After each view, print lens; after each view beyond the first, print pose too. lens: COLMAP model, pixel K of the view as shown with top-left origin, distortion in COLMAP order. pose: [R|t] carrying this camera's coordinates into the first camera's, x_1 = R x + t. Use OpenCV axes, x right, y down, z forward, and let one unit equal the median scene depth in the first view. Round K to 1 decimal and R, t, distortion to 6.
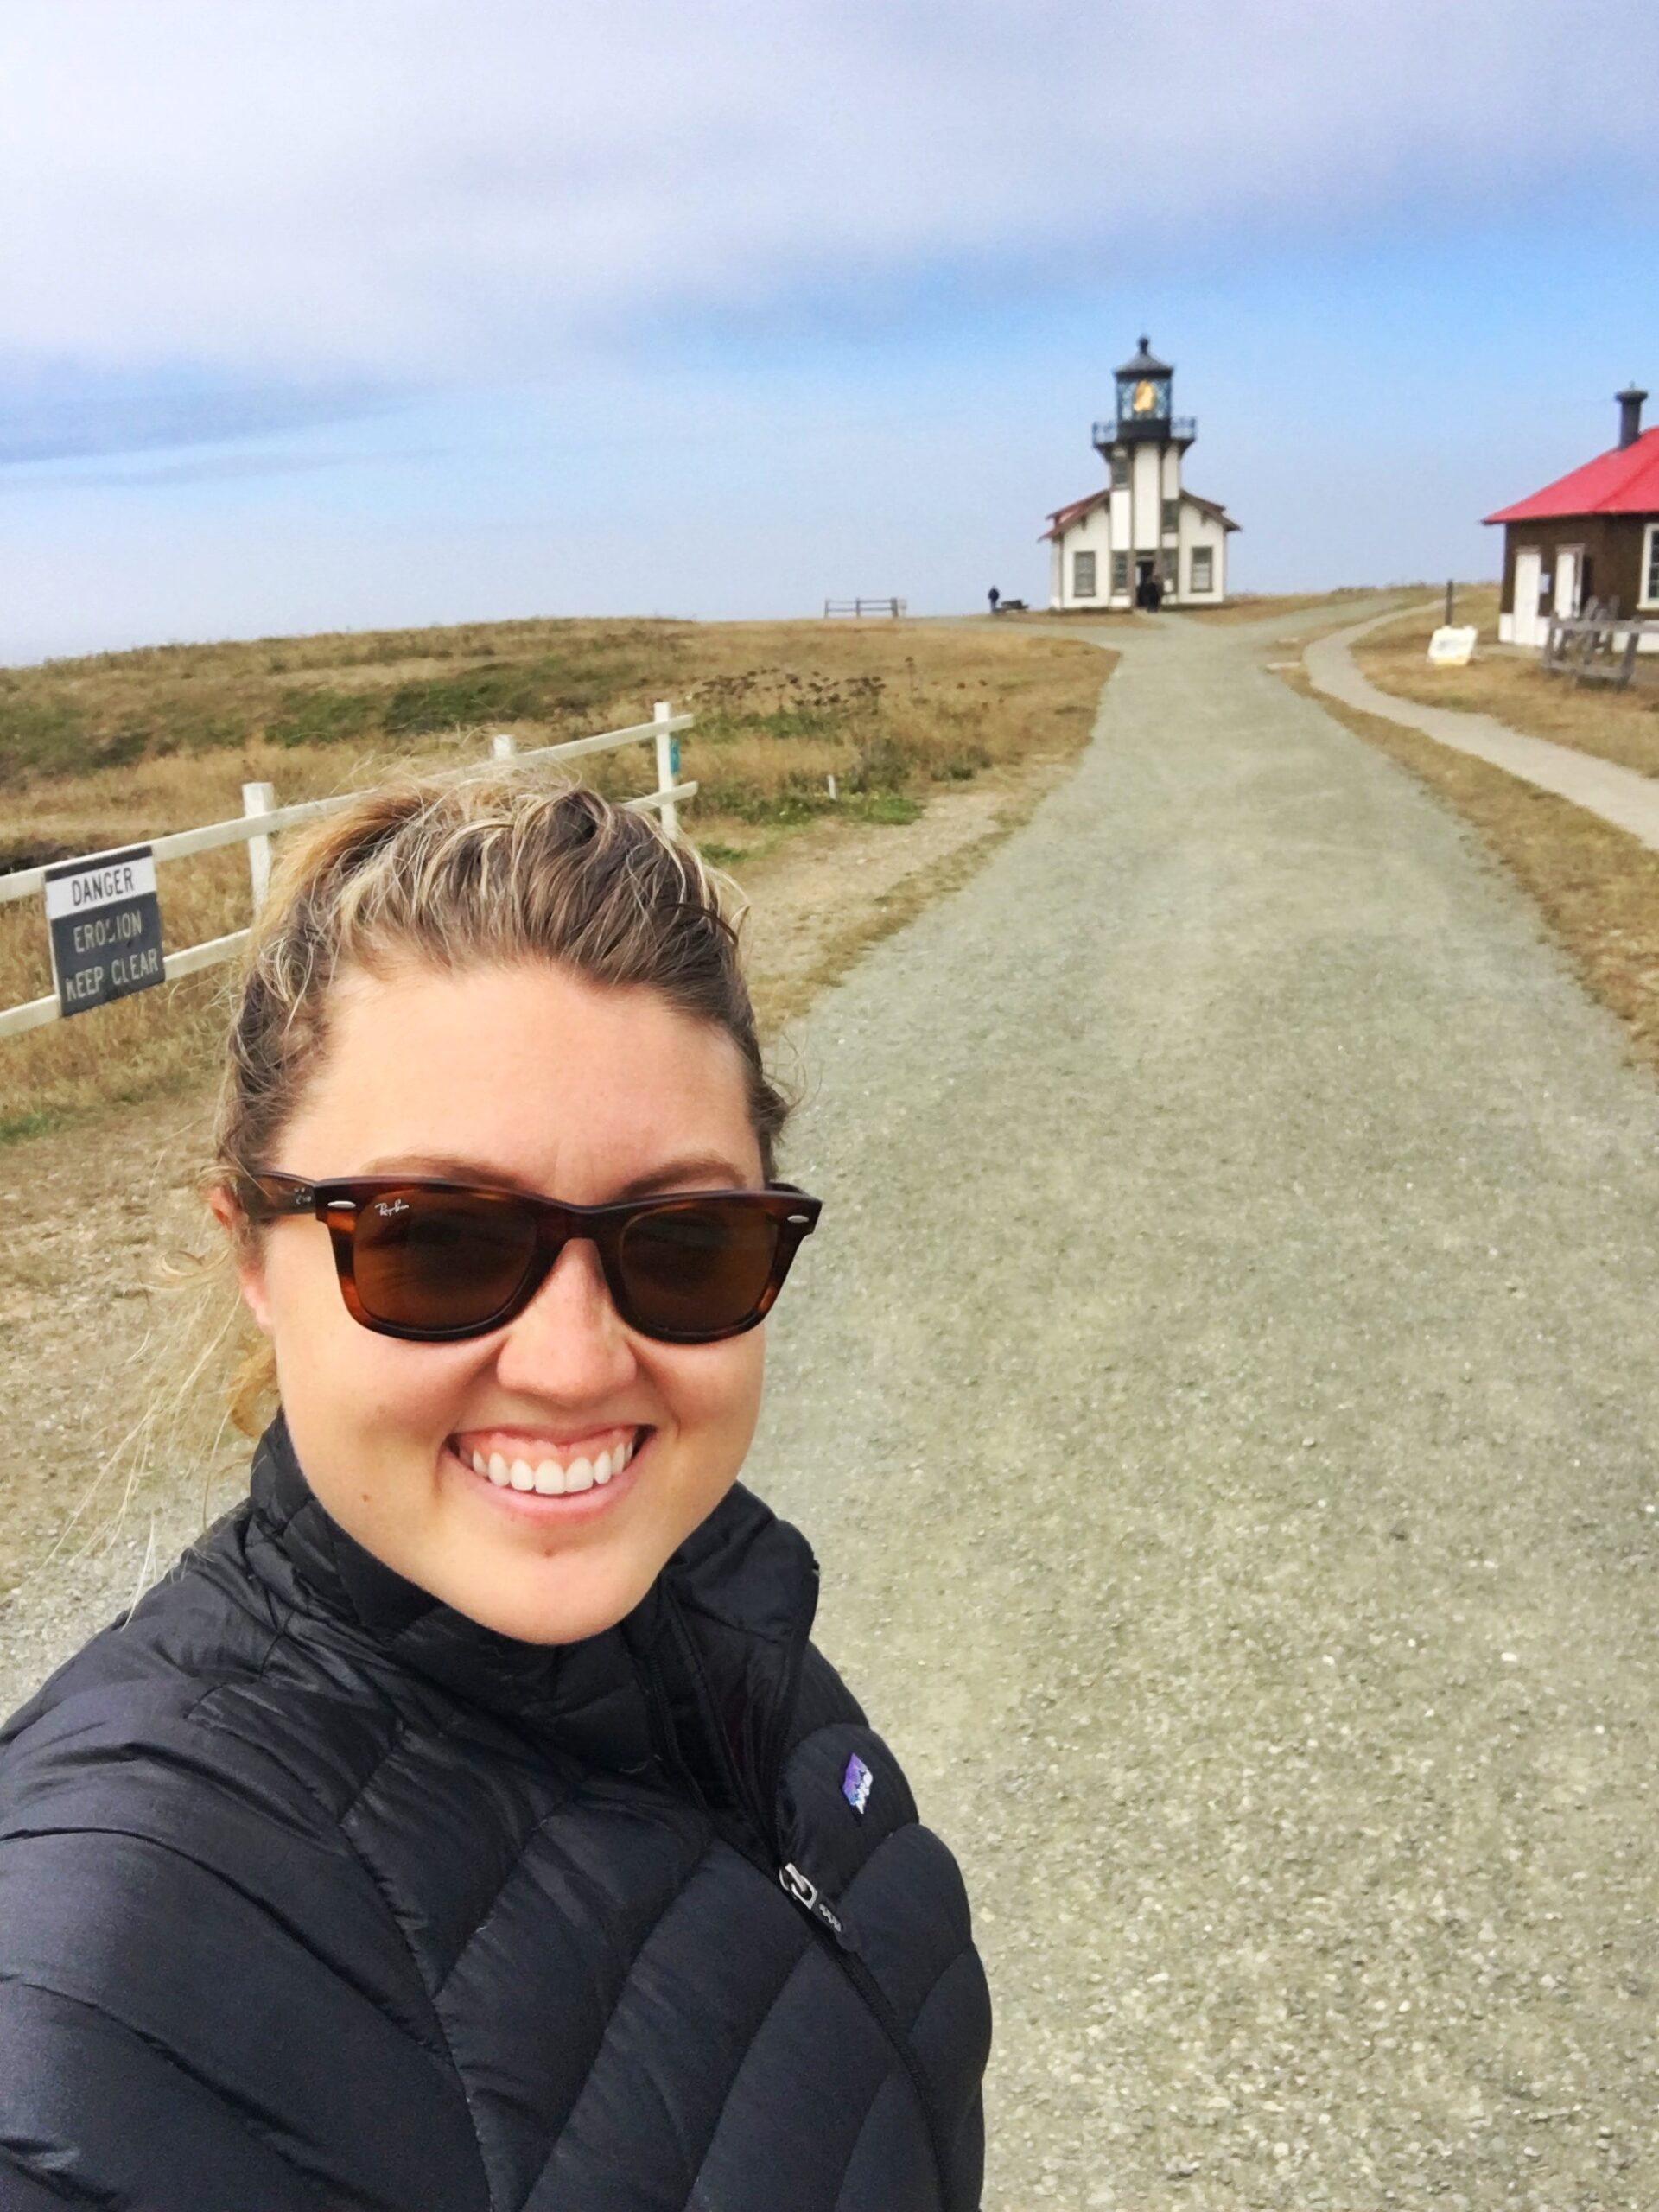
lens RADIAL K [[2002.9, 0, 829.5], [0, 2002.9, 1106.0], [0, 0, 1]] dist [0.003688, 0.002944]
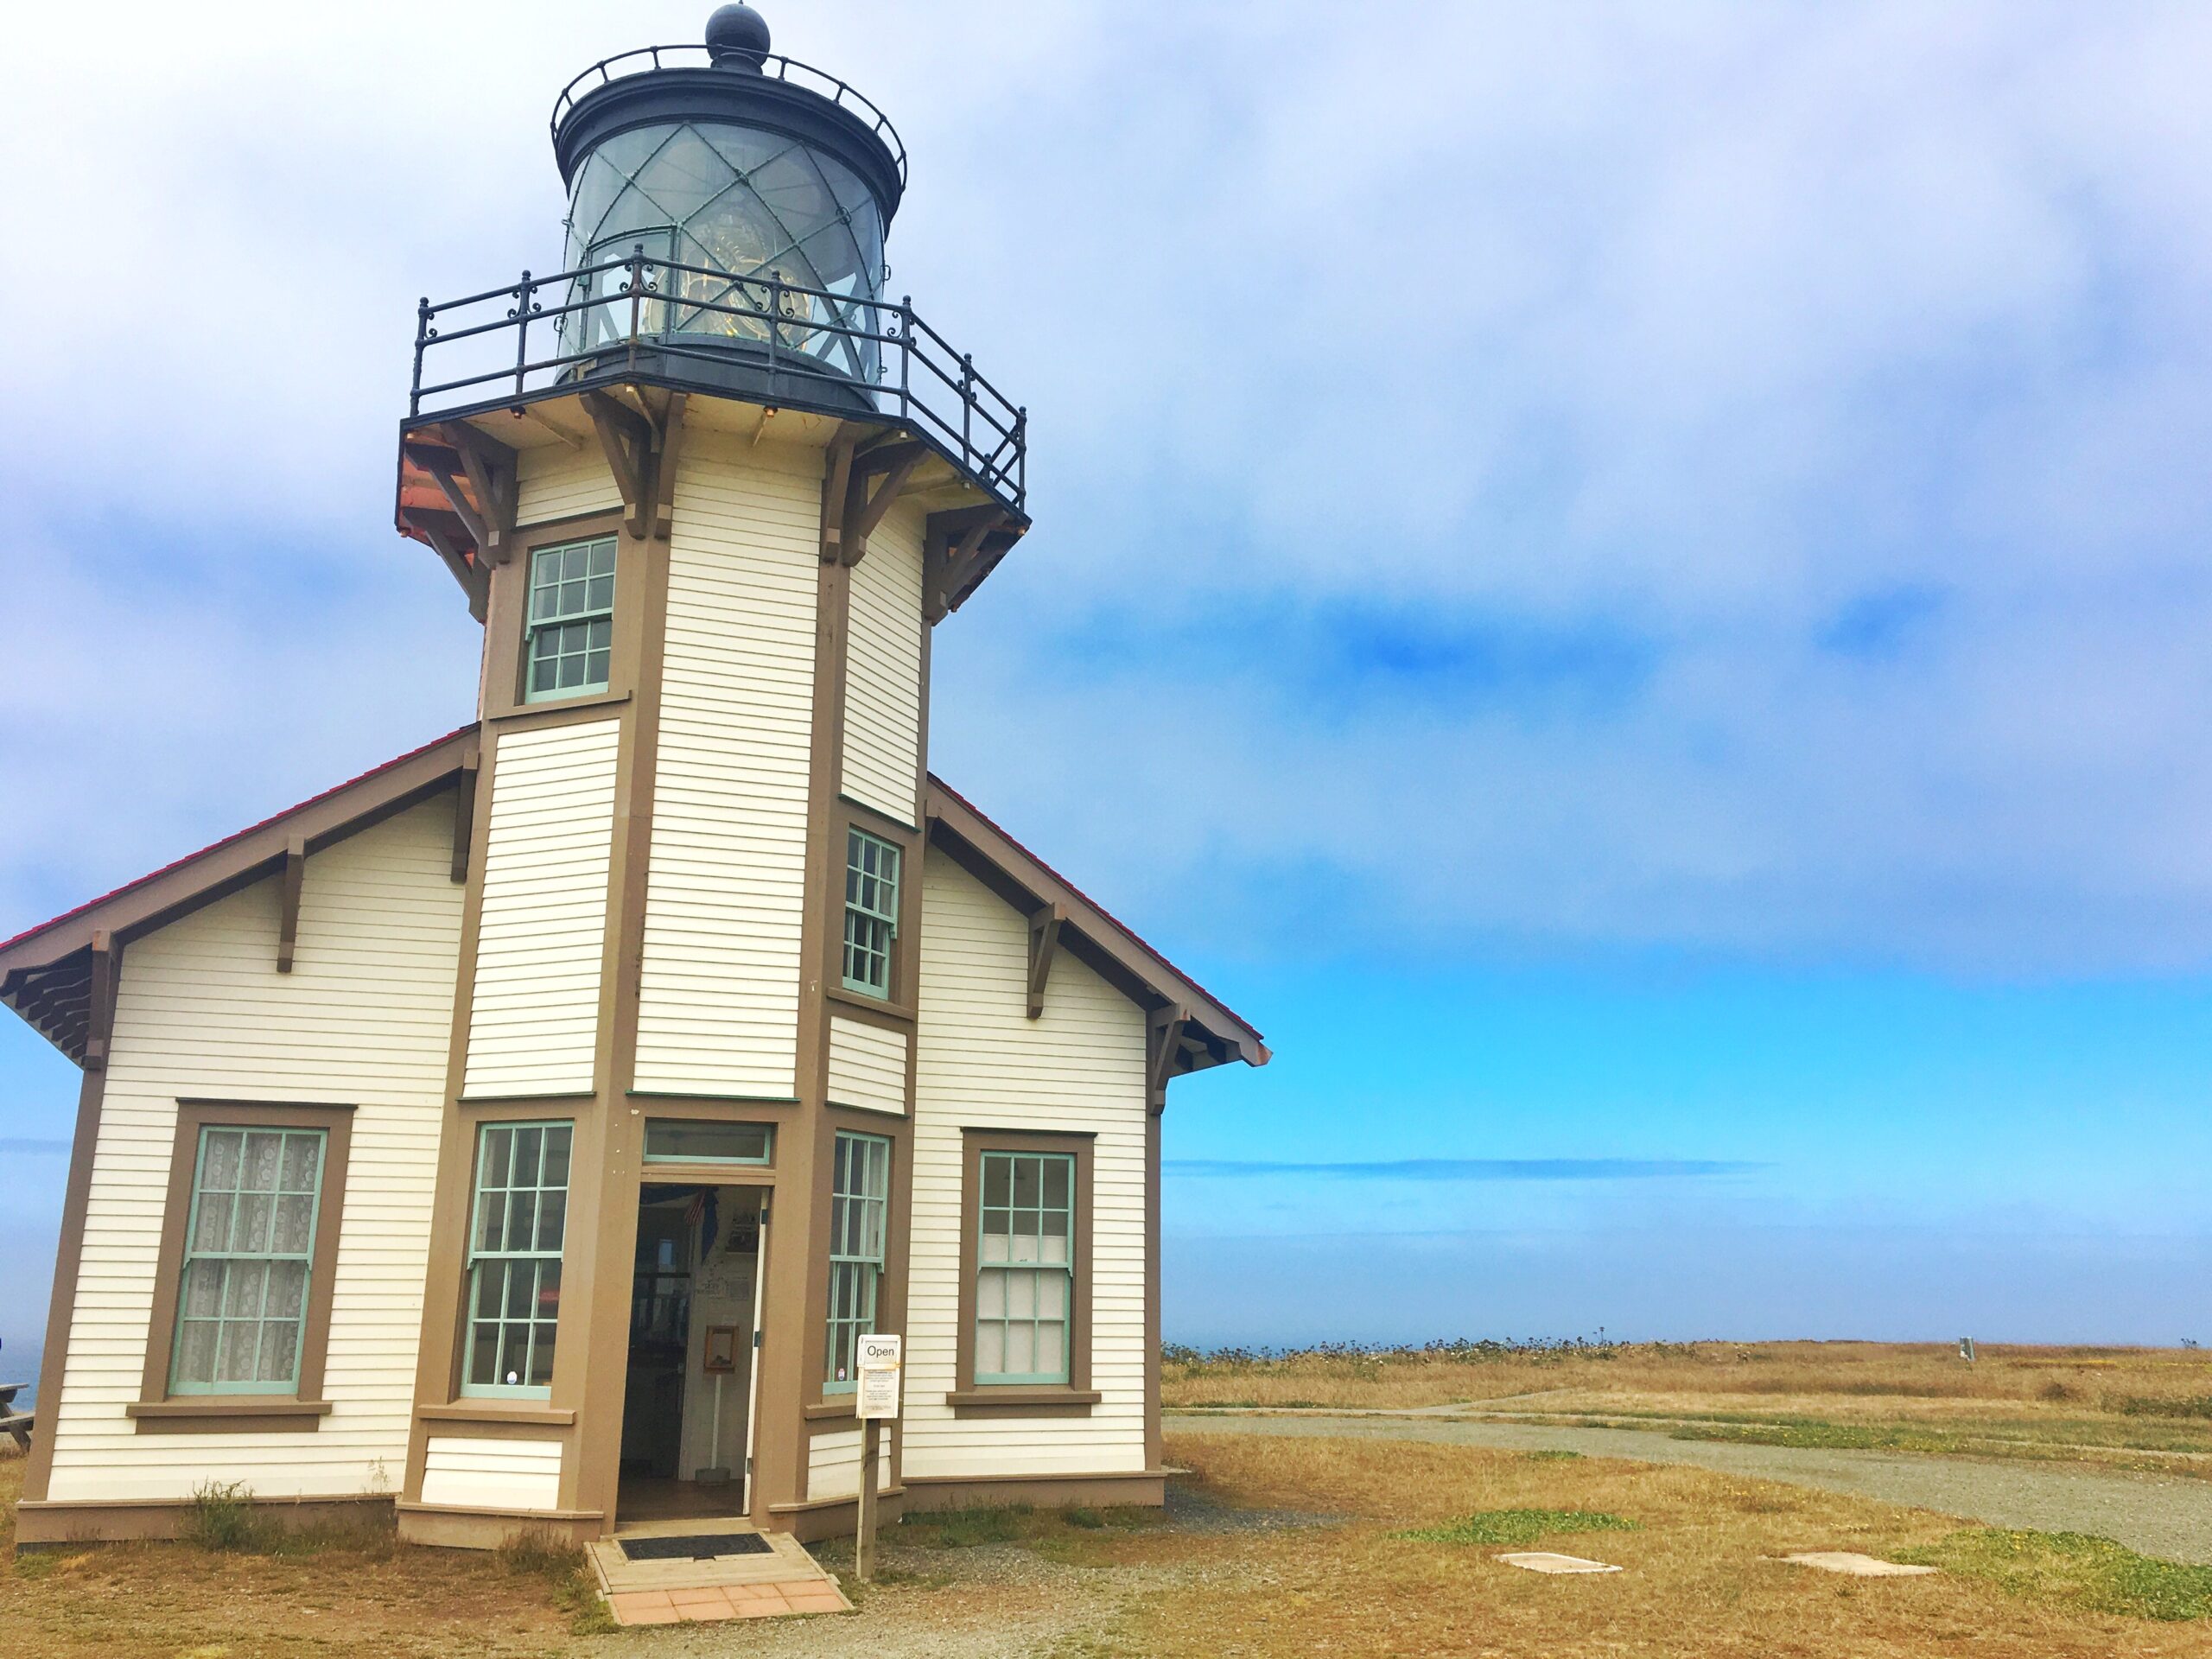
lens RADIAL K [[1884.4, 0, 1106.0], [0, 1884.4, 829.5], [0, 0, 1]] dist [0.000968, 0.001827]
pose [[0.894123, 0.153790, 0.420587, 0.121745], [0.090639, 0.857597, -0.506273, -0.220517], [-0.438554, 0.490791, 0.752857, 0.864830]]
